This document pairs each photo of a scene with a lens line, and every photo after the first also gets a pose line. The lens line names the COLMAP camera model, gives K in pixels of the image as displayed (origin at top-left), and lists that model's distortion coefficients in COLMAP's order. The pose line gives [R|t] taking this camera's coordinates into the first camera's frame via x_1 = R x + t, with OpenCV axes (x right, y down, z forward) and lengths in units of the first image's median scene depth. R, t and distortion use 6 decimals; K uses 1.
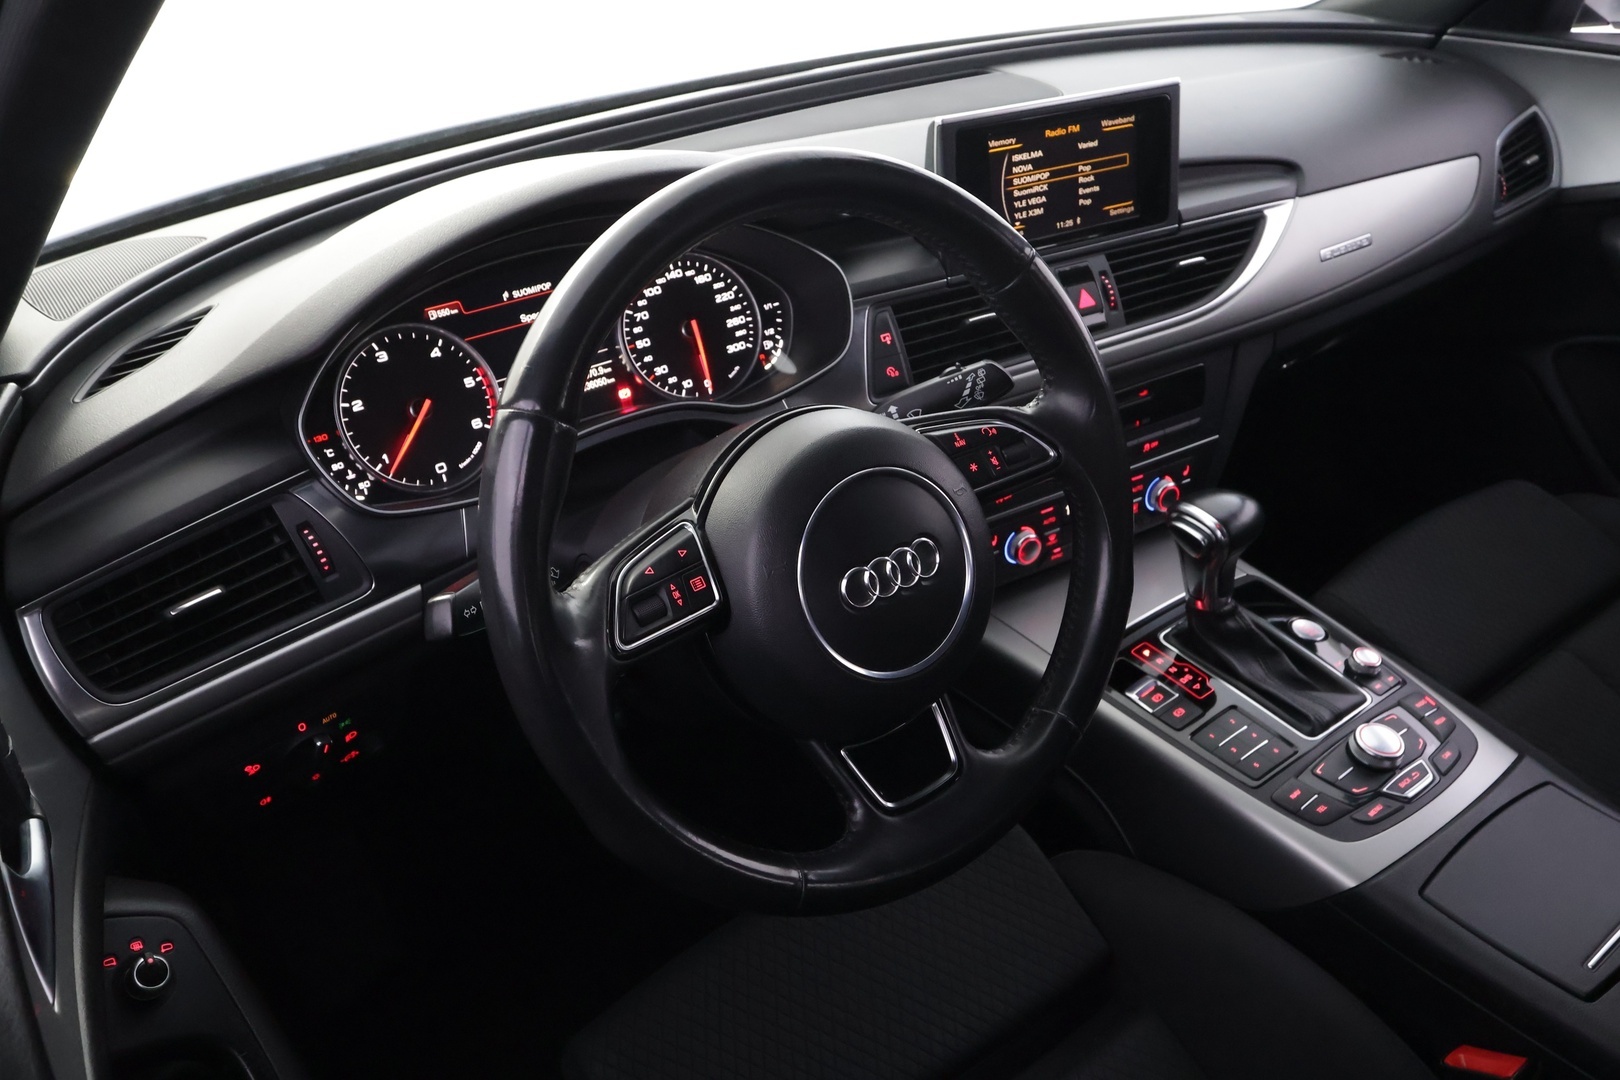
lens RADIAL K [[1202.9, 0, 810.8], [0, 1202.9, 546.5], [0, 0, 1]] dist [-0.000129, 0.003653]
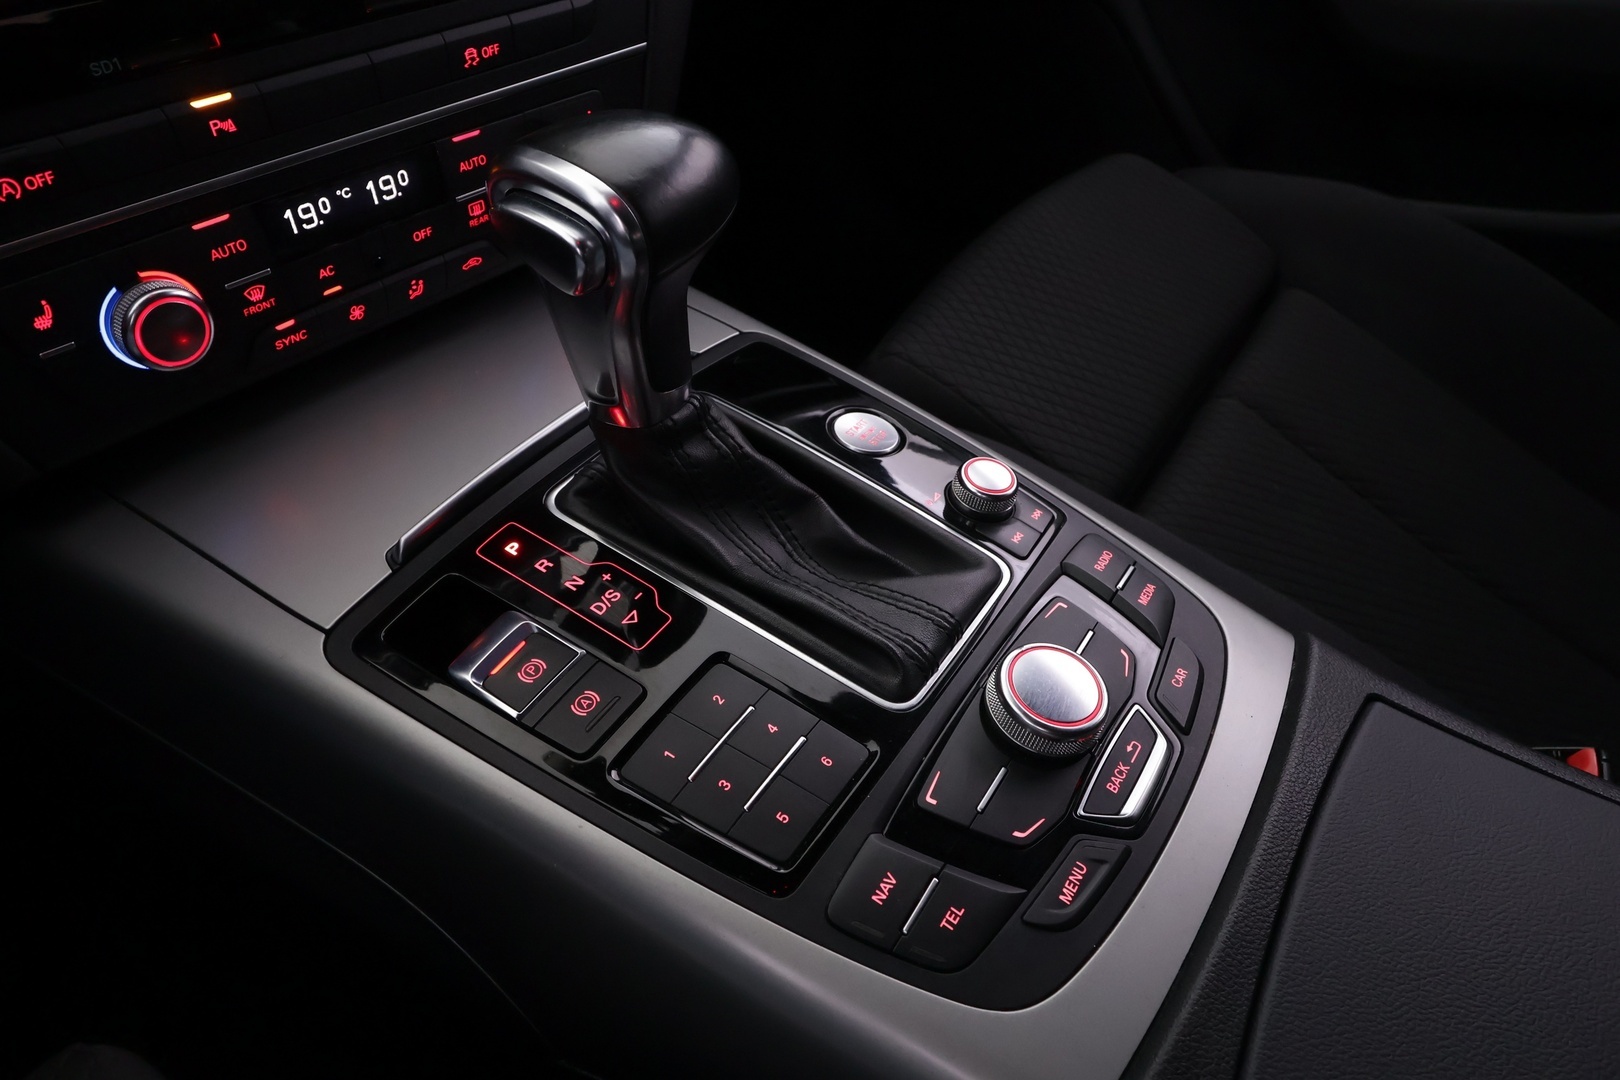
lens RADIAL K [[1091.7, 0, 814.5], [0, 1091.7, 535.8], [0, 0, 1]] dist [0.009768, -0.001198]
pose [[0.931102, -0.175356, 0.319843, 0.267268], [0.119281, 0.975029, 0.187324, 0.027423], [-0.344704, -0.136266, 0.928768, 0.644020]]
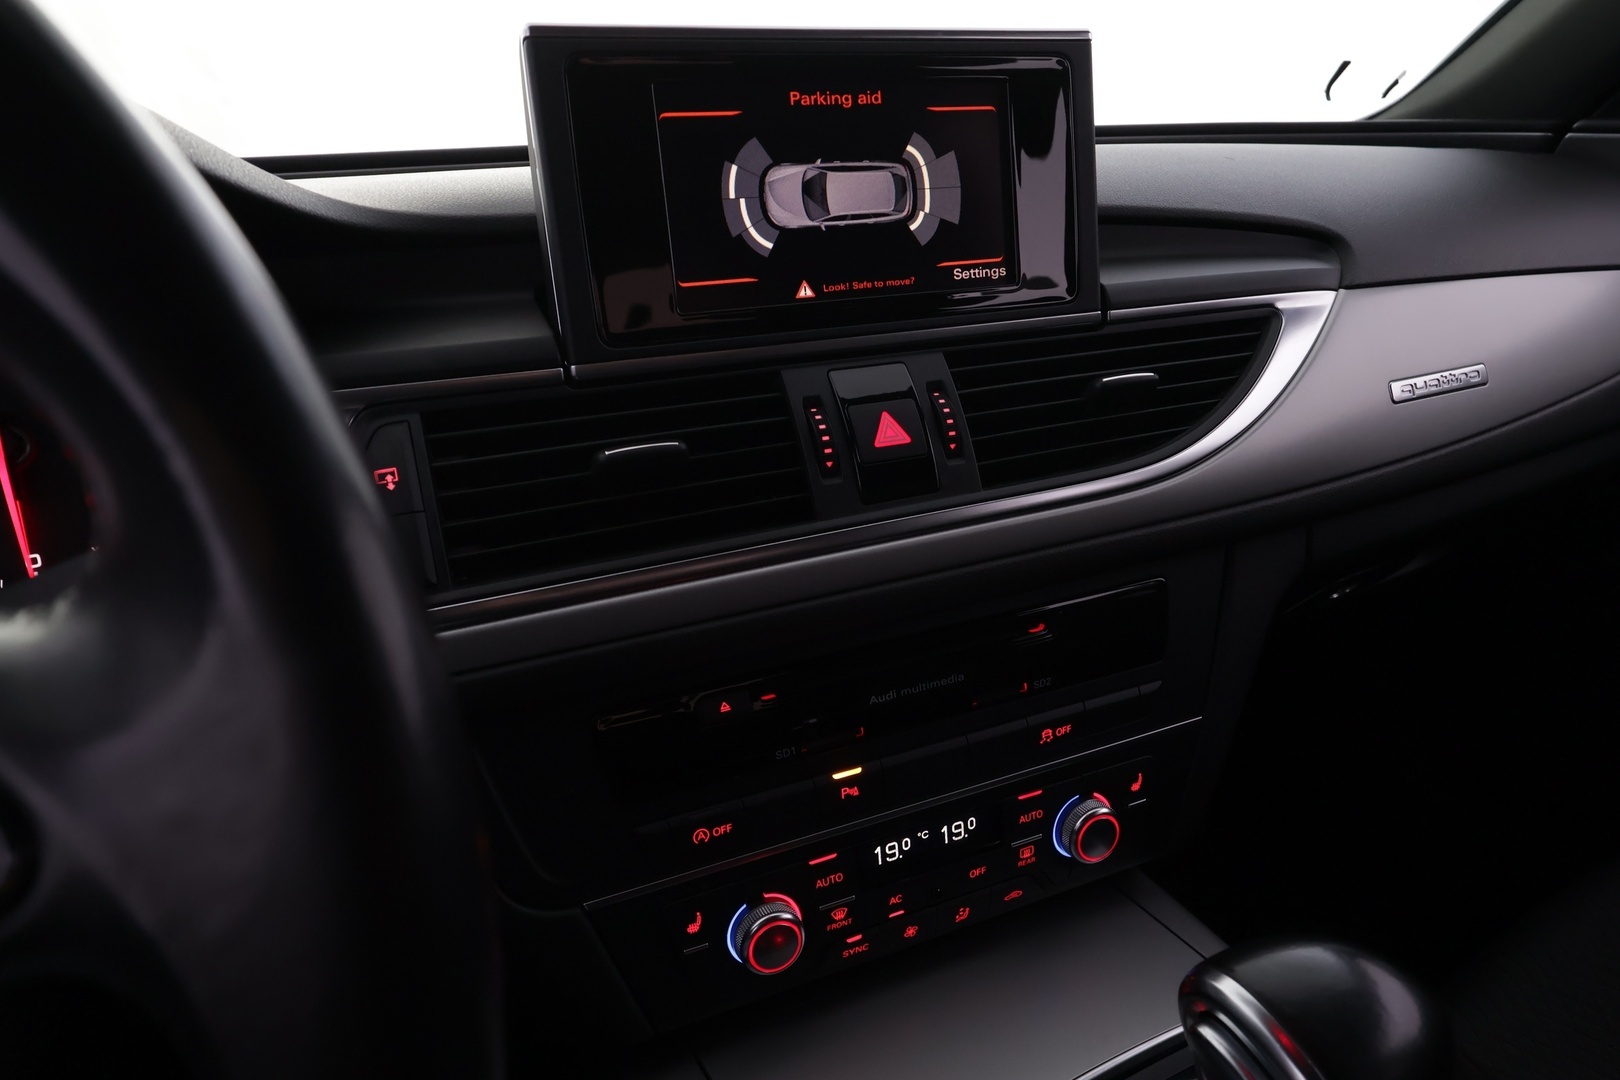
lens RADIAL K [[1091.7, 0, 804.5], [0, 1091.7, 539.7], [0, 0, 1]] dist [0.009768, -0.001198]
pose [[0.993867, 0.036883, -0.104253, 0.249605], [-0.056931, 0.978863, -0.196432, -0.075032], [0.094804, 0.201163, 0.974959, 0.589277]]
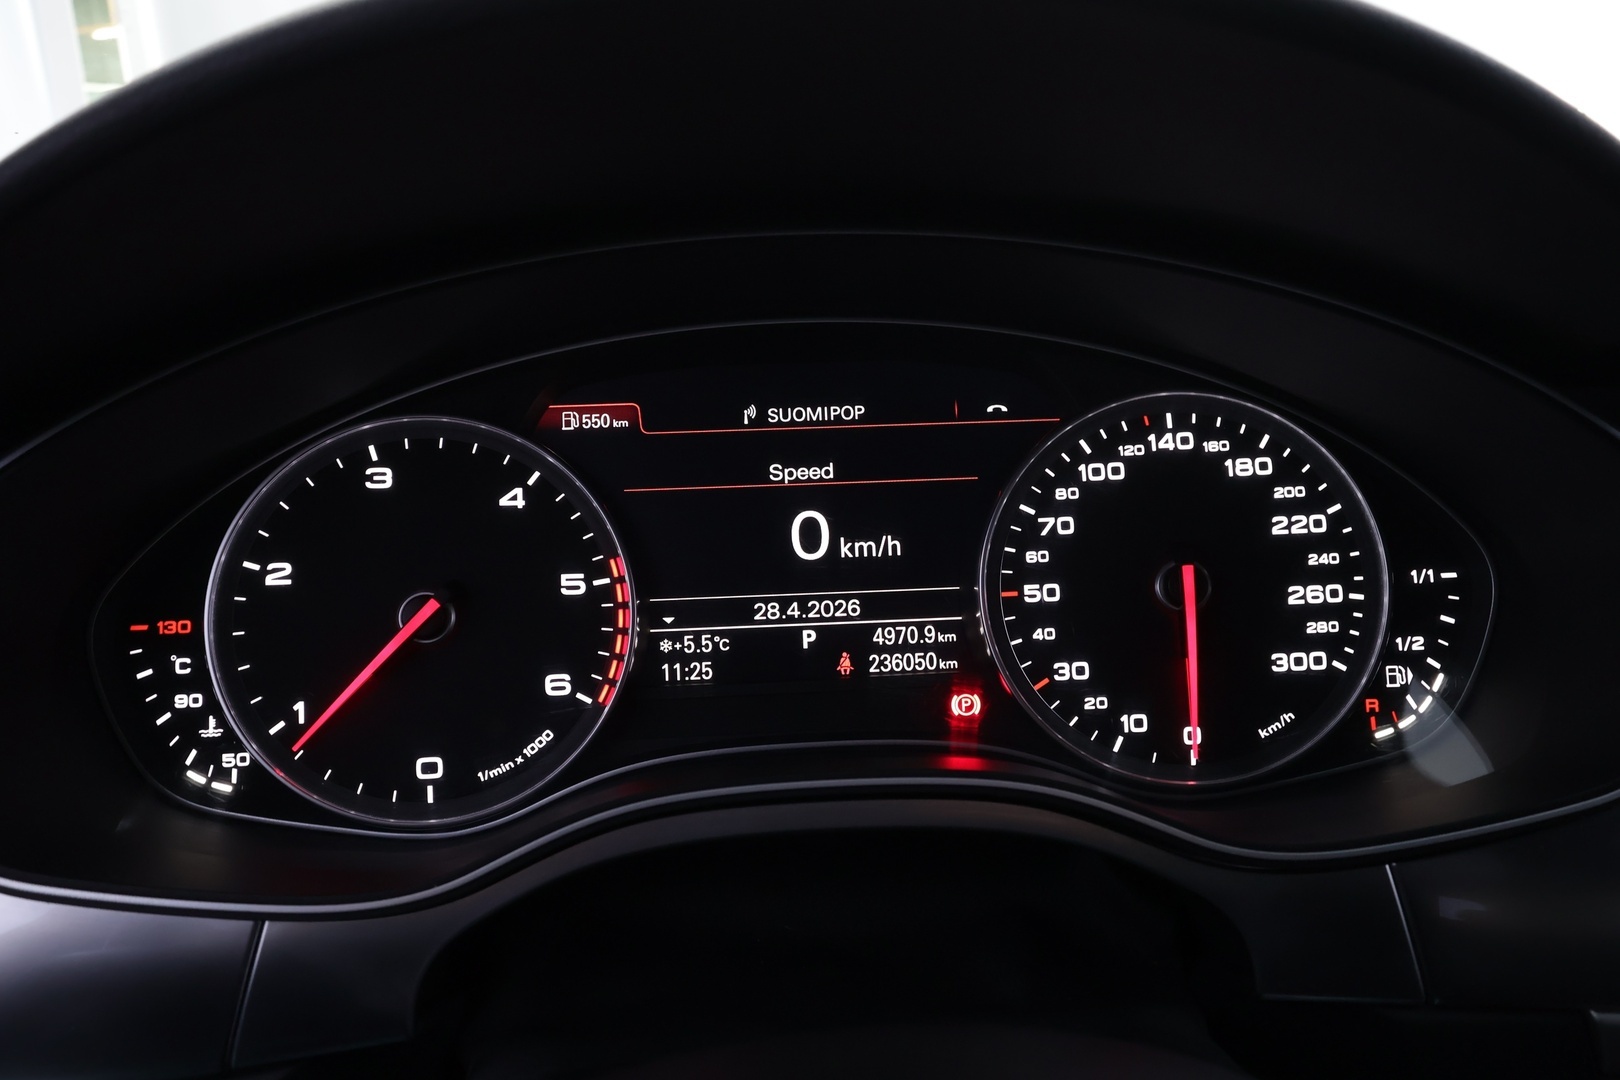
lens RADIAL K [[1202.9, 0, 814.0], [0, 1202.9, 546.0], [0, 0, 1]] dist [-0.000129, 0.003653]
pose [[0.837280, 0.200893, -0.508532, -0.006290], [-0.297957, 0.947471, -0.116282, -0.109959], [0.458459, 0.248881, 0.853155, 0.597212]]
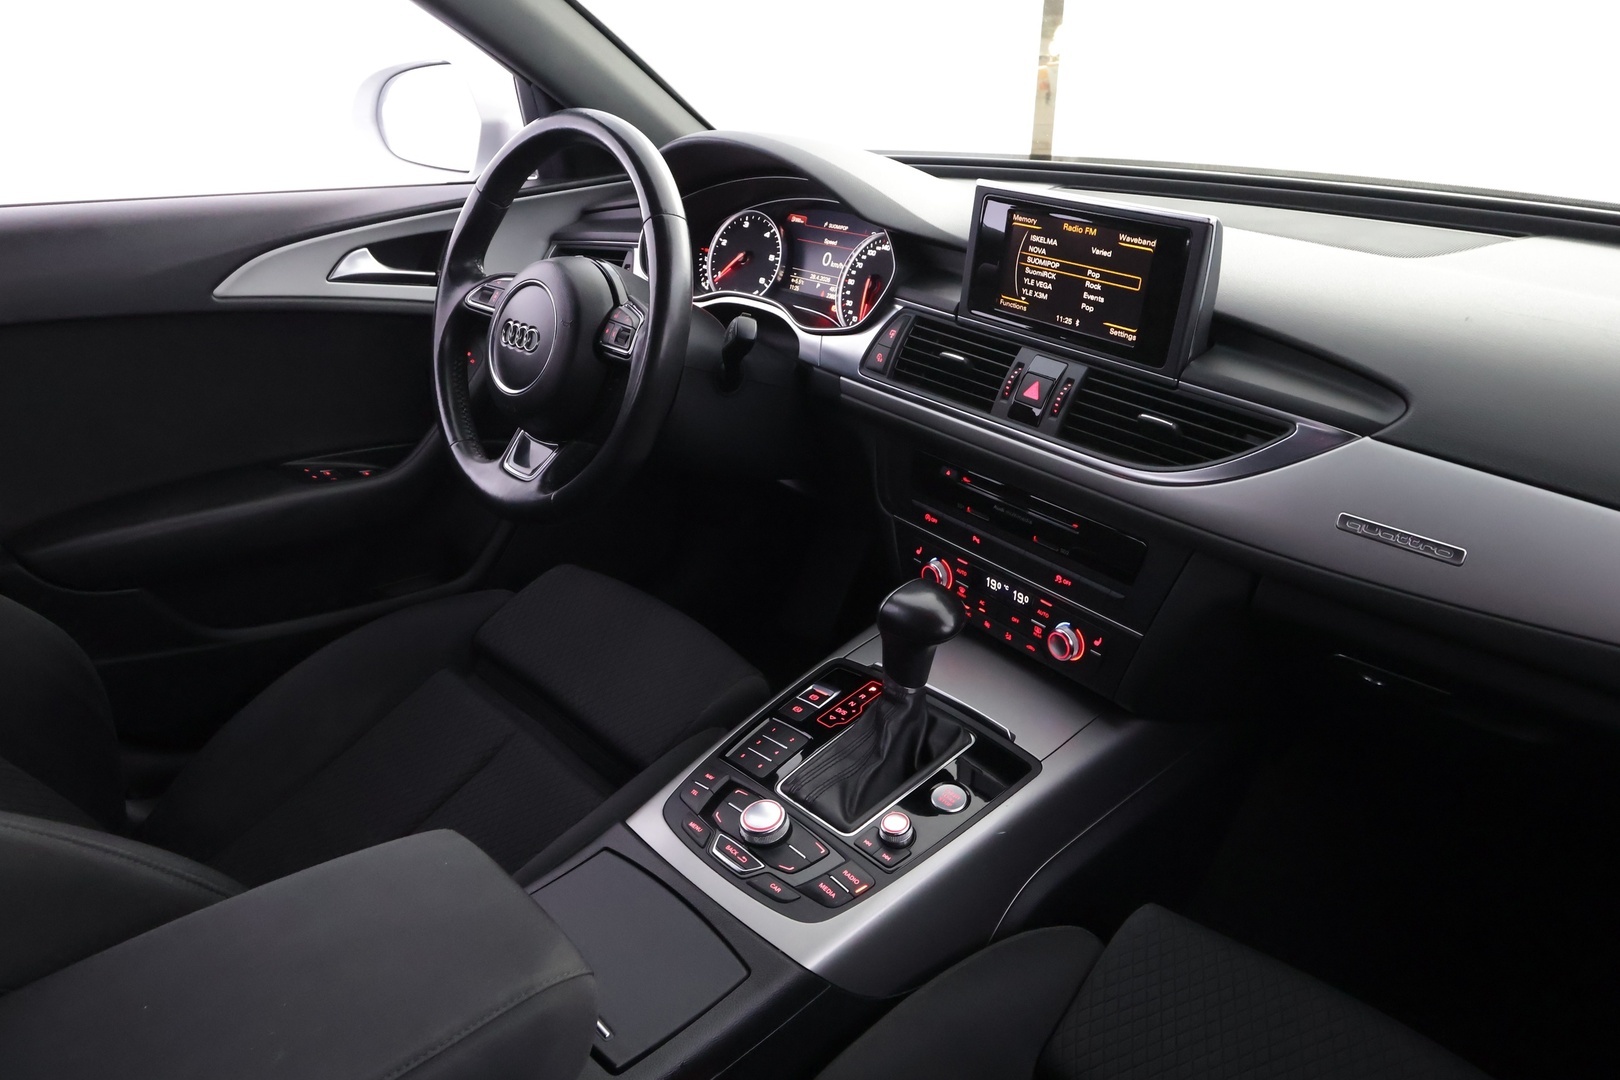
lens RADIAL K [[1091.7, 0, 815.3], [0, 1091.7, 543.7], [0, 0, 1]] dist [0.009768, -0.001198]
pose [[0.131310, 0.480989, -0.866837, 1.103383], [-0.500244, 0.787066, 0.360948, -0.356754], [0.855870, 0.386234, 0.343961, 0.592313]]
